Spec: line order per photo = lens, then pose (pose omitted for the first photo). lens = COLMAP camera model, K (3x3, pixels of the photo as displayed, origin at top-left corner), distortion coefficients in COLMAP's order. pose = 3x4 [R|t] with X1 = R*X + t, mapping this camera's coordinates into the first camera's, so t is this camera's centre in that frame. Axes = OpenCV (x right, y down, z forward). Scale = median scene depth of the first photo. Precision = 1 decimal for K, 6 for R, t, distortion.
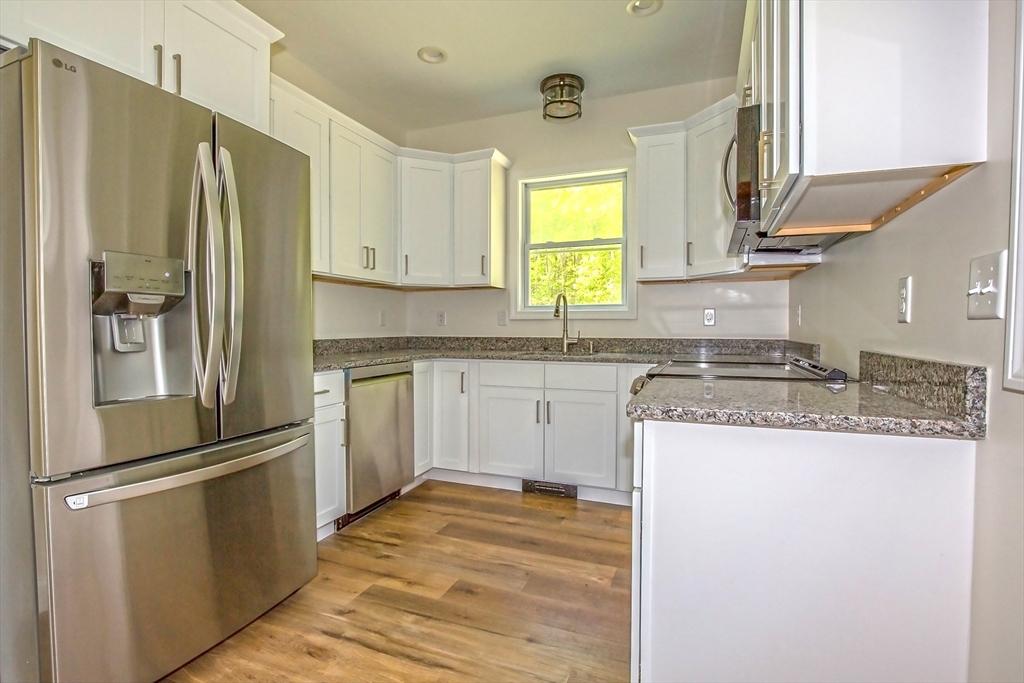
lens RADIAL K [[498.5, 0, 512.0], [0, 498.5, 341.5], [0, 0, 1]] dist [-0.023910, 0.000168]
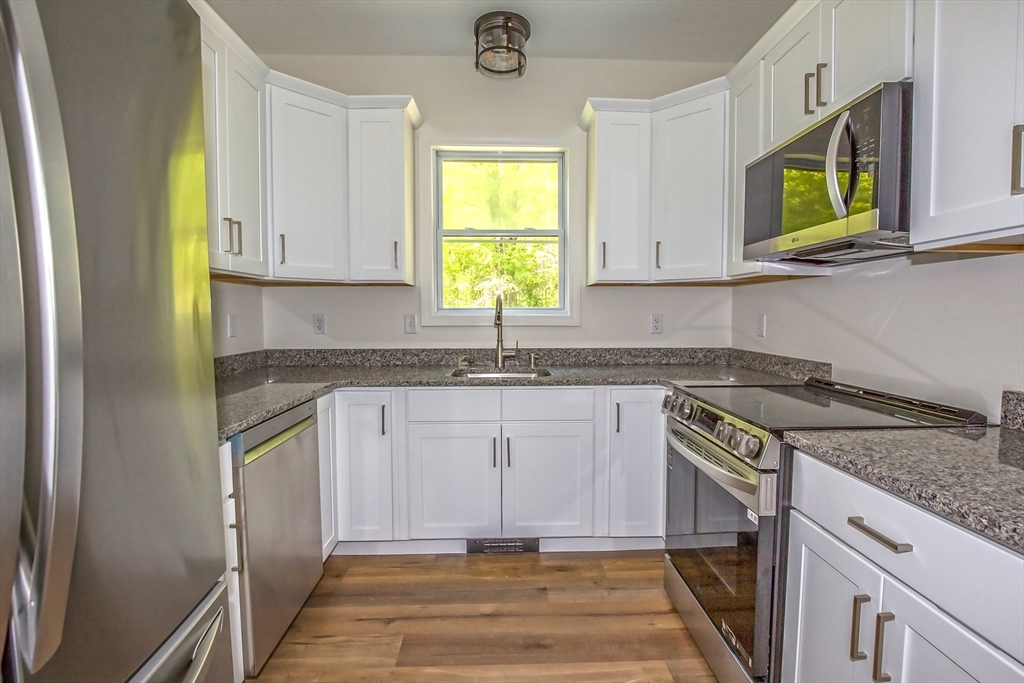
lens RADIAL K [[484.1, 0, 516.2], [0, 484.1, 341.1], [0, 0, 1]] dist [-0.036882, 0.008178]
pose [[0.912037, -0.025319, 0.409327, -0.198459], [0.011196, 0.999258, 0.036863, -0.052044], [-0.409956, -0.029038, 0.911643, 0.286642]]
